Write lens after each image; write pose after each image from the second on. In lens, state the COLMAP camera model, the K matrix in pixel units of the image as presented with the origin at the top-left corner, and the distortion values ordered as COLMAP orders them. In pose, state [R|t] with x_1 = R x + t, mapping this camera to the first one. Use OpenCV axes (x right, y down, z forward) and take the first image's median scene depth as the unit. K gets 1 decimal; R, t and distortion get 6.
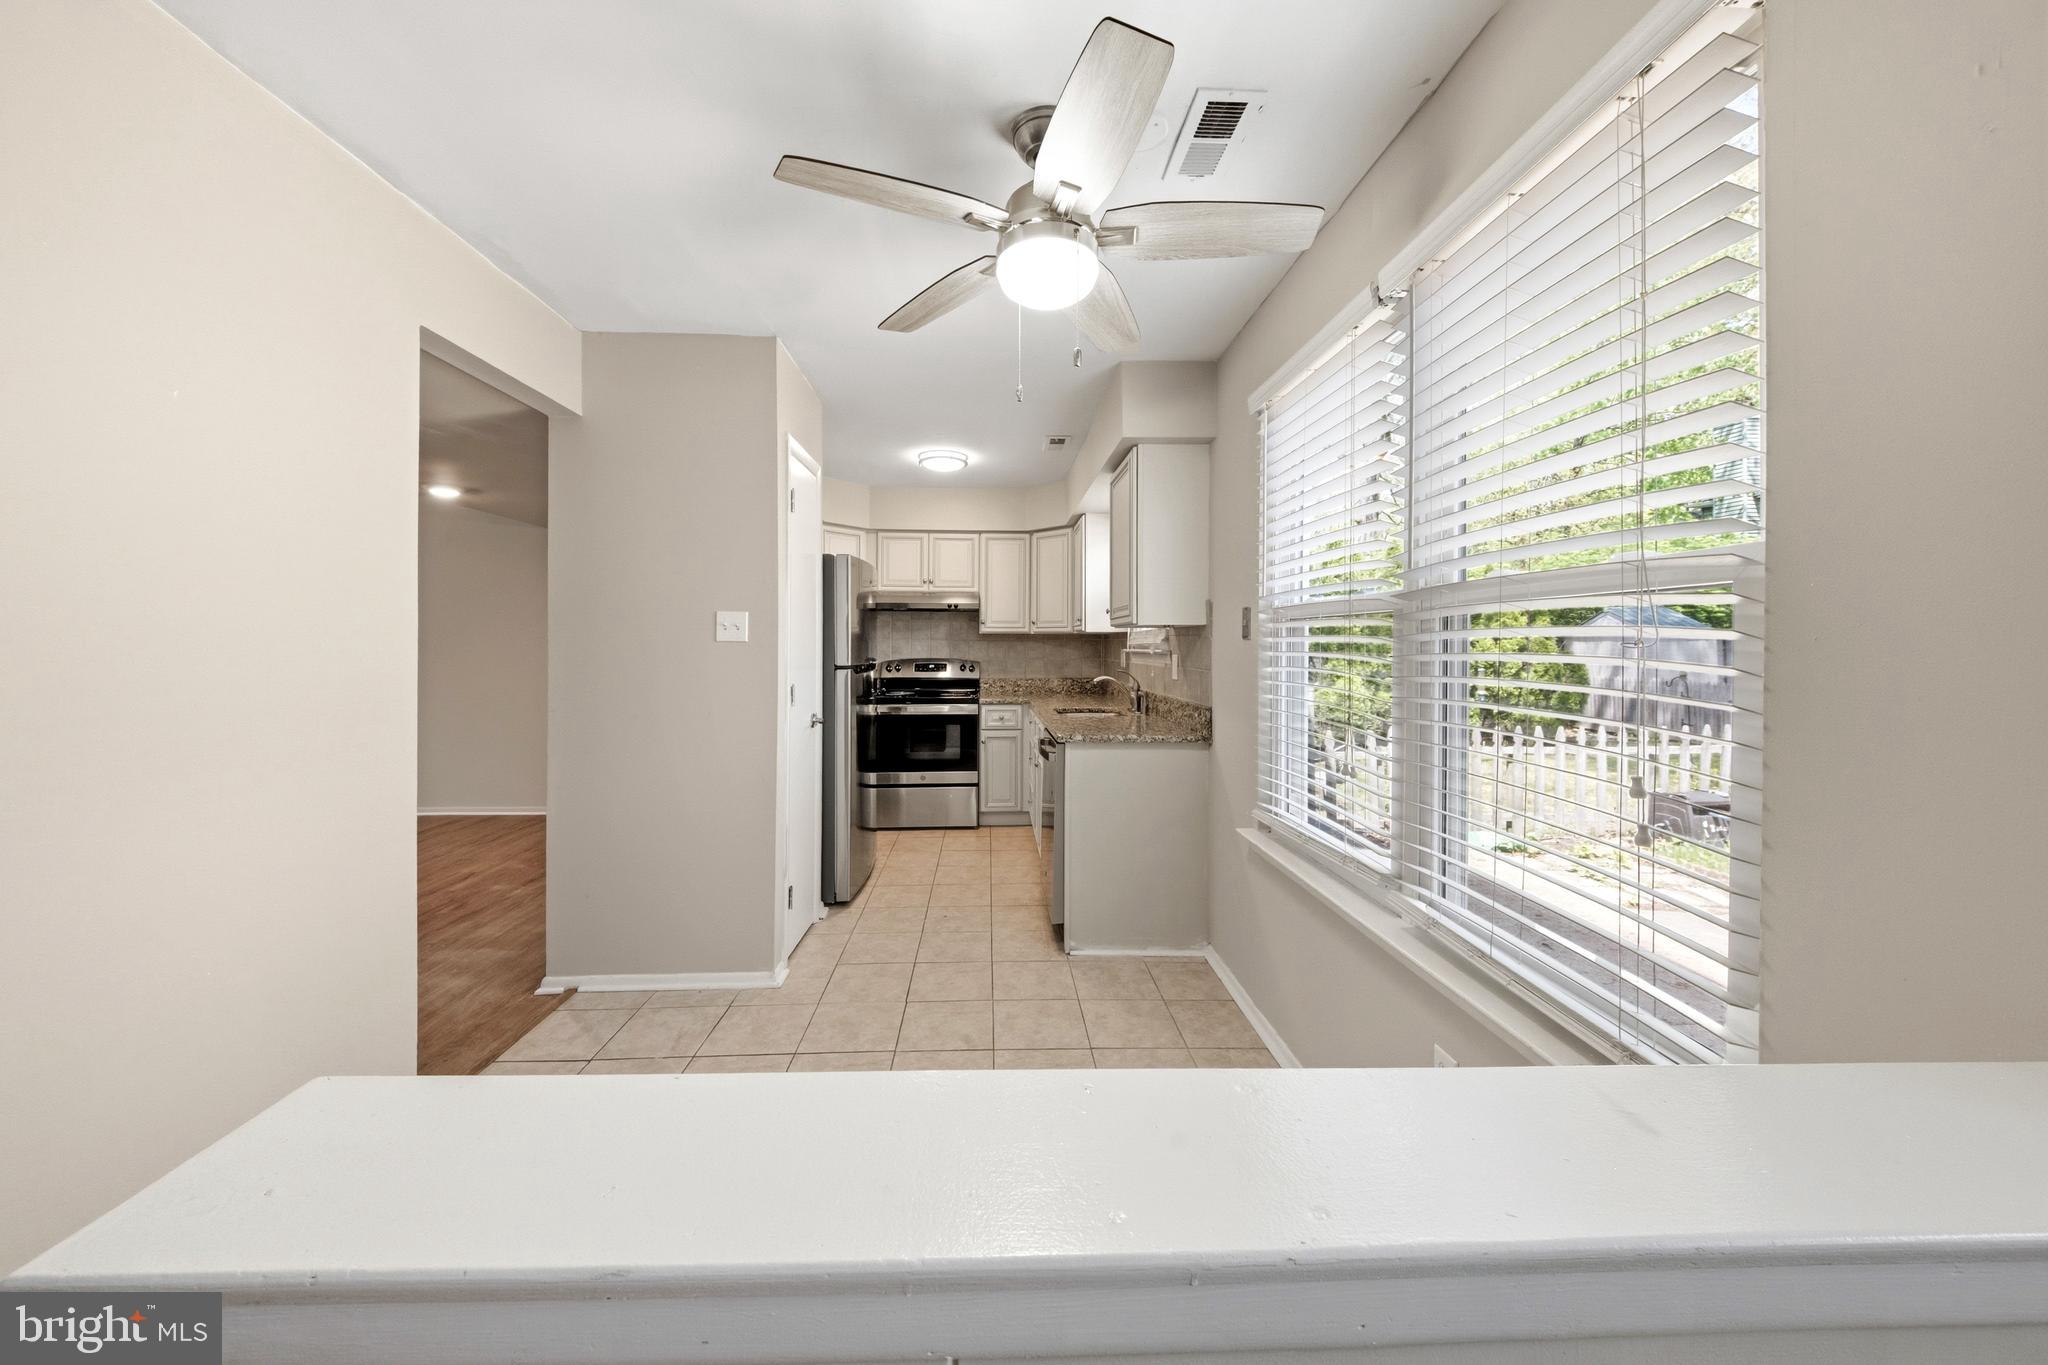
lens RADIAL K [[711.2, 0, 1016.7], [0, 711.2, 637.2], [0, 0, 1]] dist [0.014124, -0.006224]
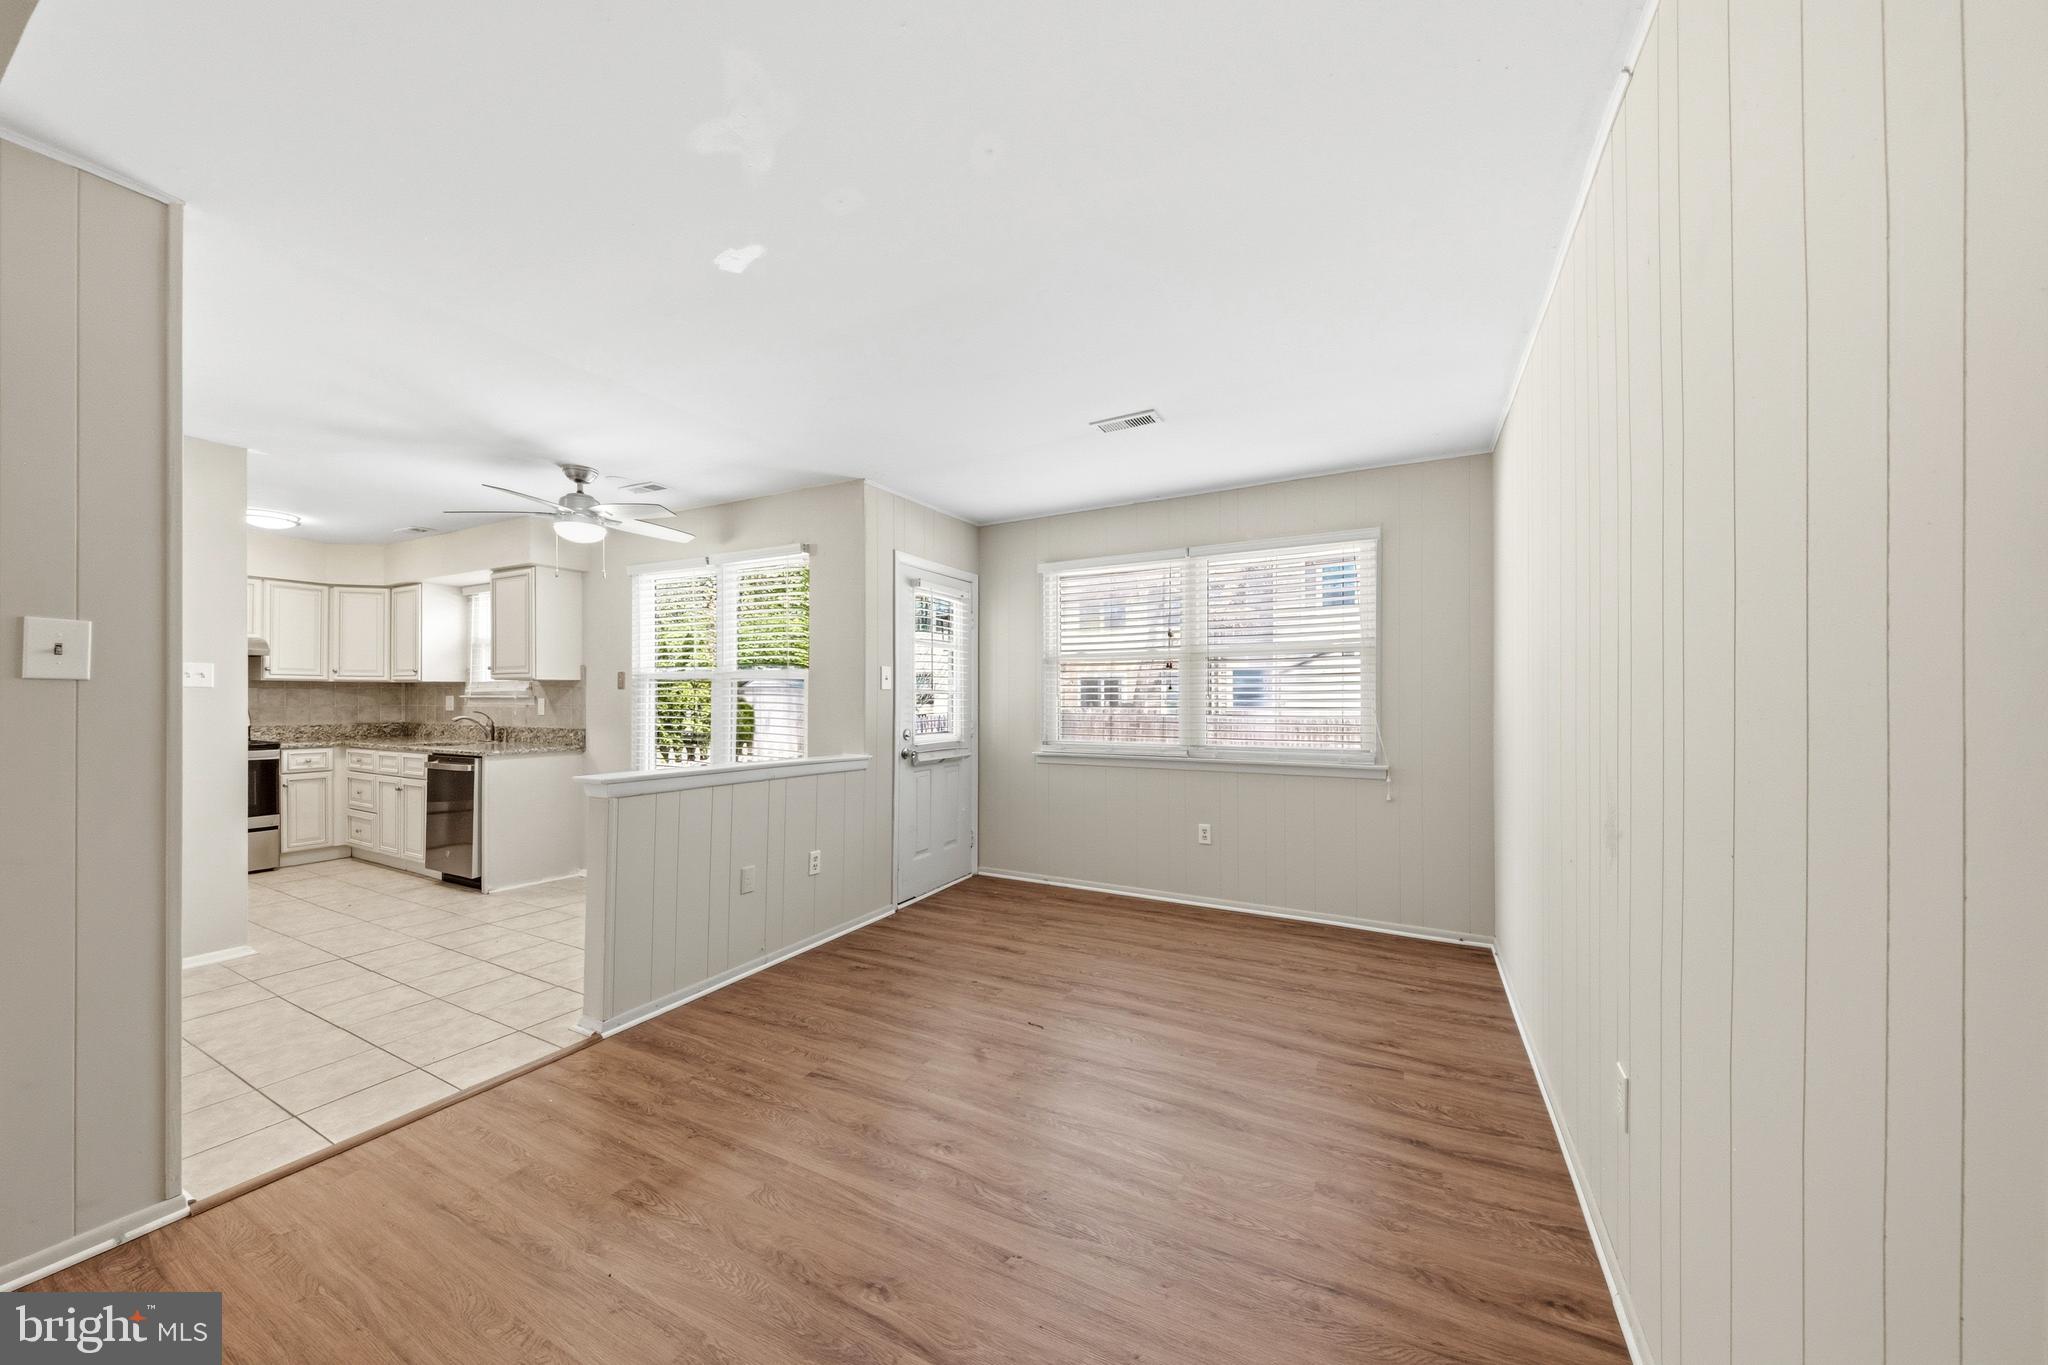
lens RADIAL K [[711.2, 0, 1004.5], [0, 711.2, 694.9], [0, 0, 1]] dist [0.014124, -0.006224]
pose [[0.517605, 0.000968, 0.855619, -0.399275], [-0.010061, 0.999937, 0.004956, -0.000376], [-0.855561, -0.011174, 0.517582, -0.441573]]
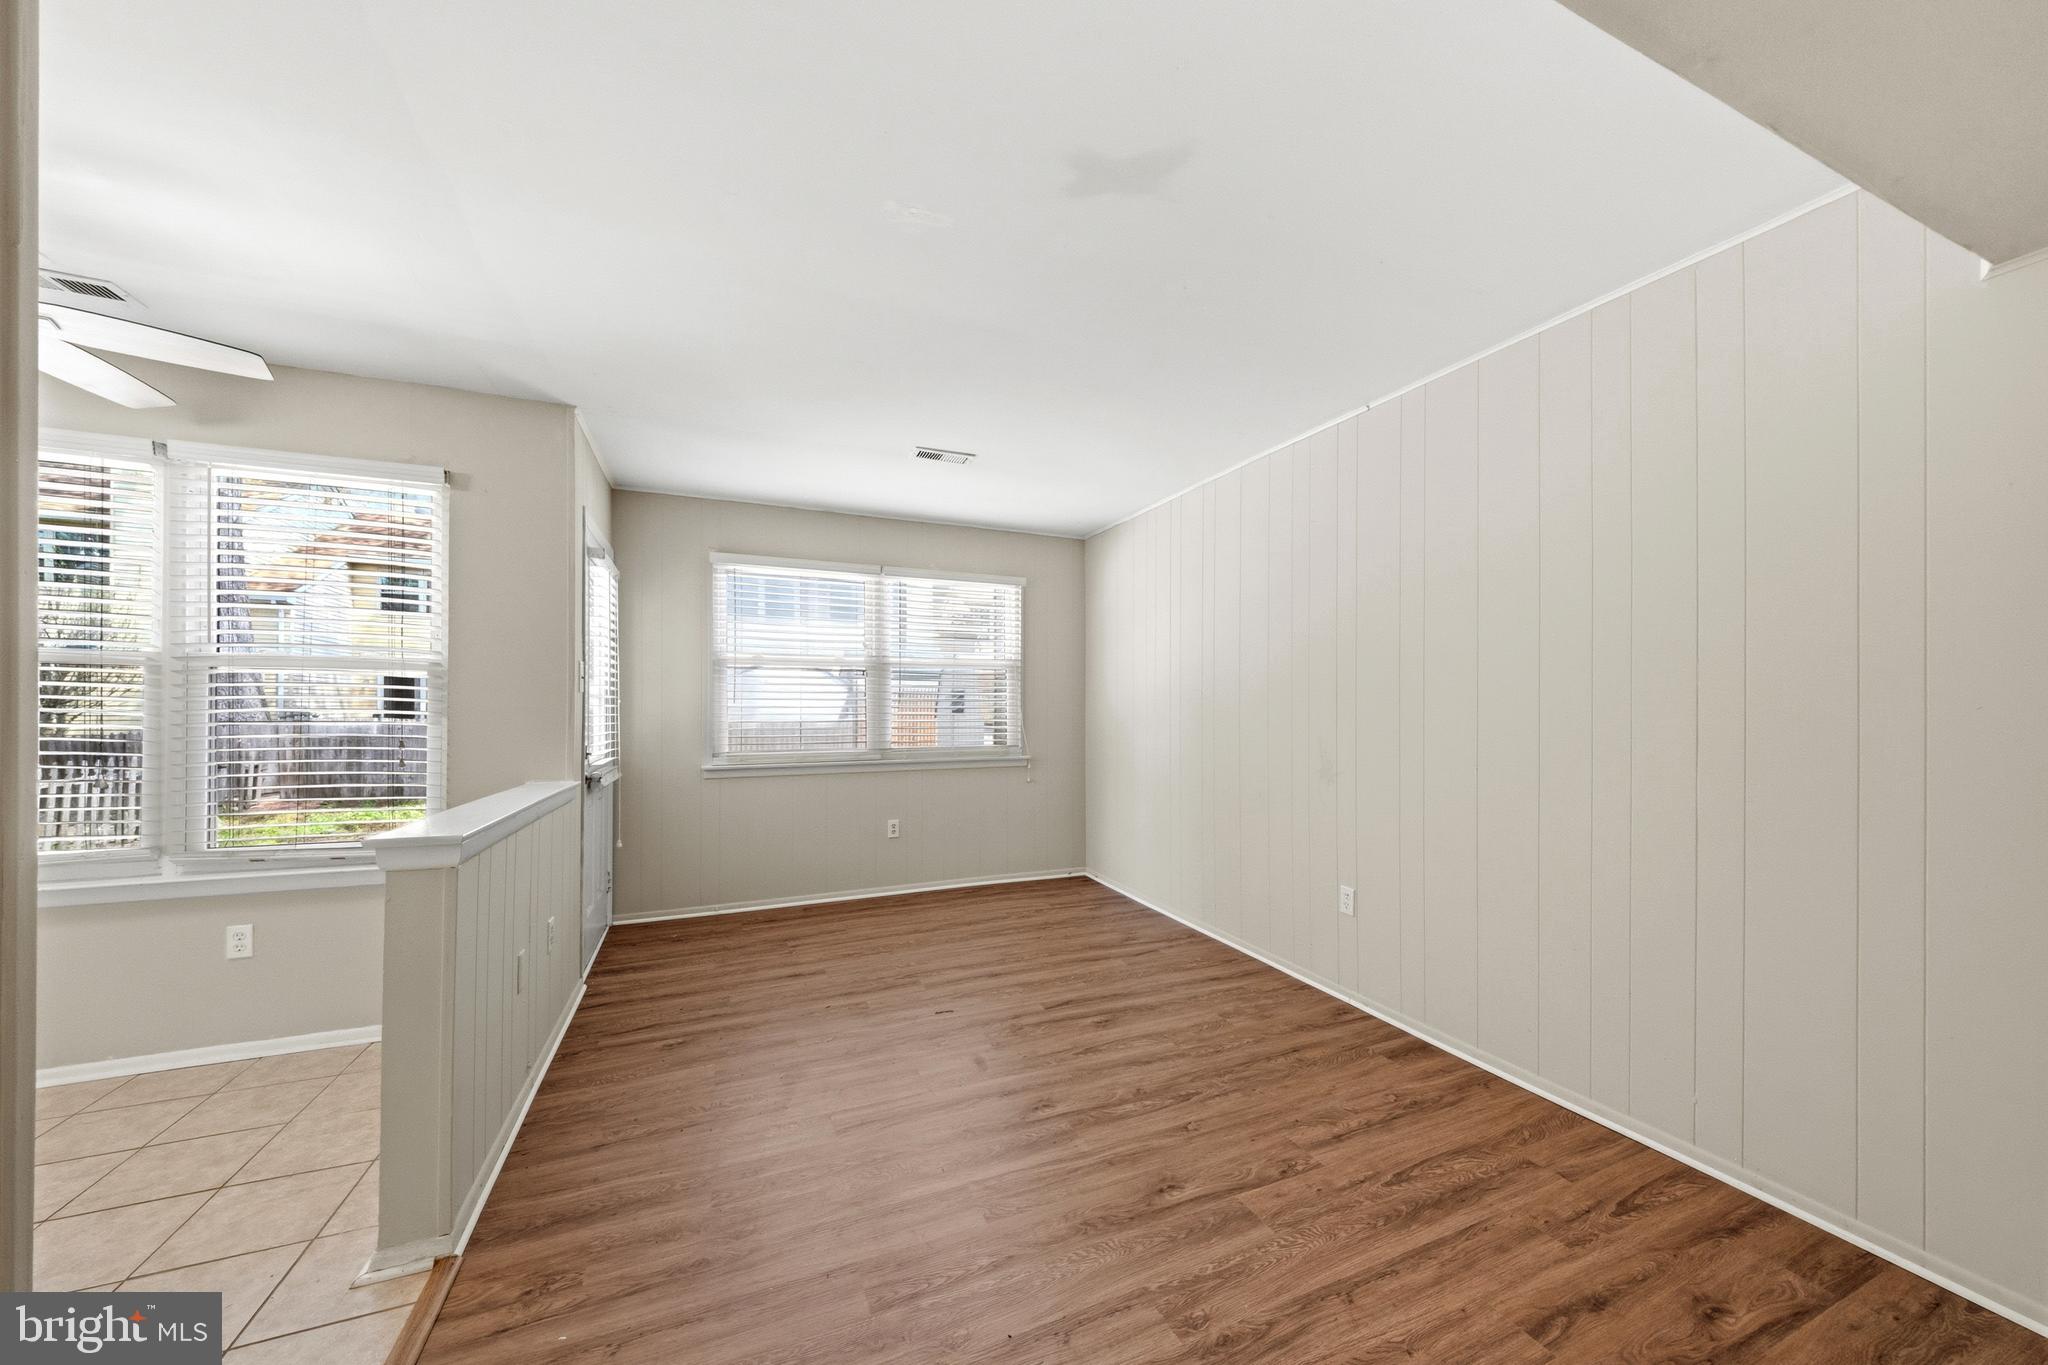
lens RADIAL K [[711.2, 0, 1034.5], [0, 711.2, 696.3], [0, 0, 1]] dist [0.014124, -0.006224]
pose [[-0.361261, 0.012833, 0.932376, -0.487077], [-0.014373, 0.999710, -0.019329, 0.008992], [-0.932354, -0.020384, -0.360972, -0.043496]]
